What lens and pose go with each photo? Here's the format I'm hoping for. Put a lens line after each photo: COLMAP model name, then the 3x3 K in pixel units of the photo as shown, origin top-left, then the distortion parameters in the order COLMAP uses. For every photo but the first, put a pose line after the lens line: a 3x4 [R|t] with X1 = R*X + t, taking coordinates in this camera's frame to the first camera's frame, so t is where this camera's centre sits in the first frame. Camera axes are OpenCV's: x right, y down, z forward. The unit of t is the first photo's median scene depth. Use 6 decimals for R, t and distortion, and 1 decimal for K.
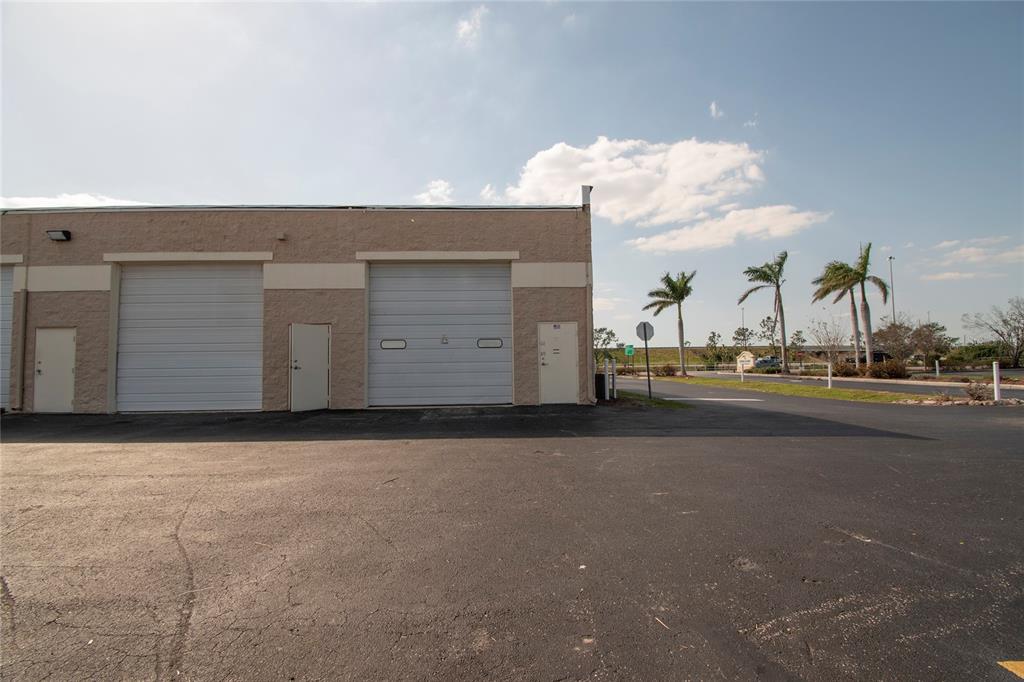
lens RADIAL K [[444.0, 0, 512.0], [0, 444.0, 341.0], [0, 0, 1]] dist [0.000918, -0.020988]
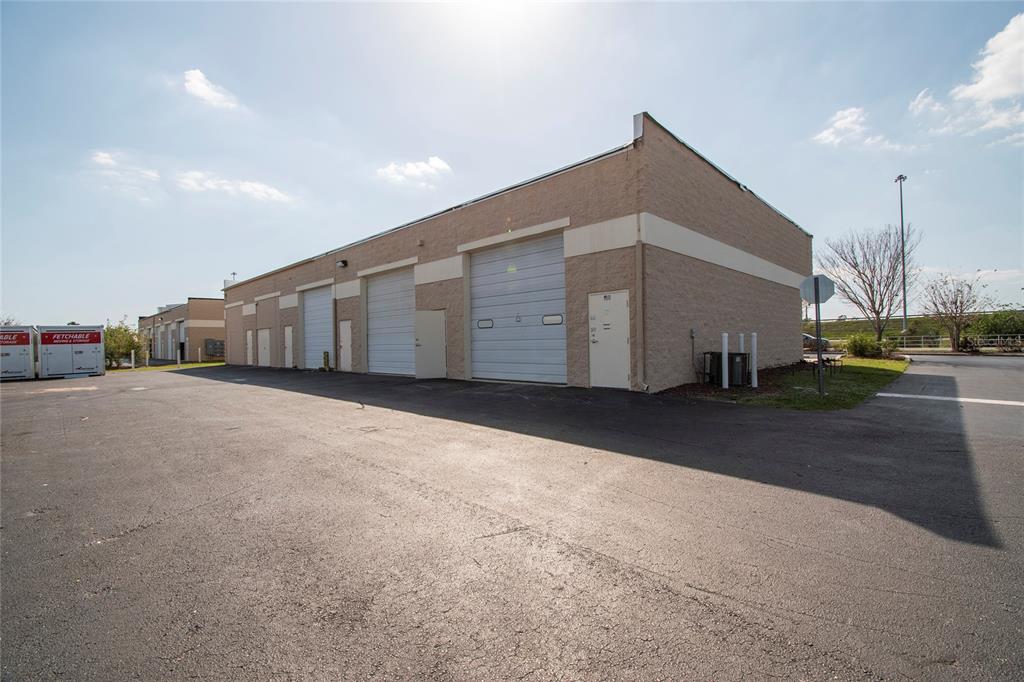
lens RADIAL K [[442.9, 0, 510.1], [0, 442.9, 335.9], [0, 0, 1]] dist [-0.001587, -0.017684]
pose [[0.696410, -0.011122, -0.717558, 0.577933], [0.047526, 0.998400, 0.030651, 0.006587], [0.716068, -0.055448, 0.695824, 0.275477]]
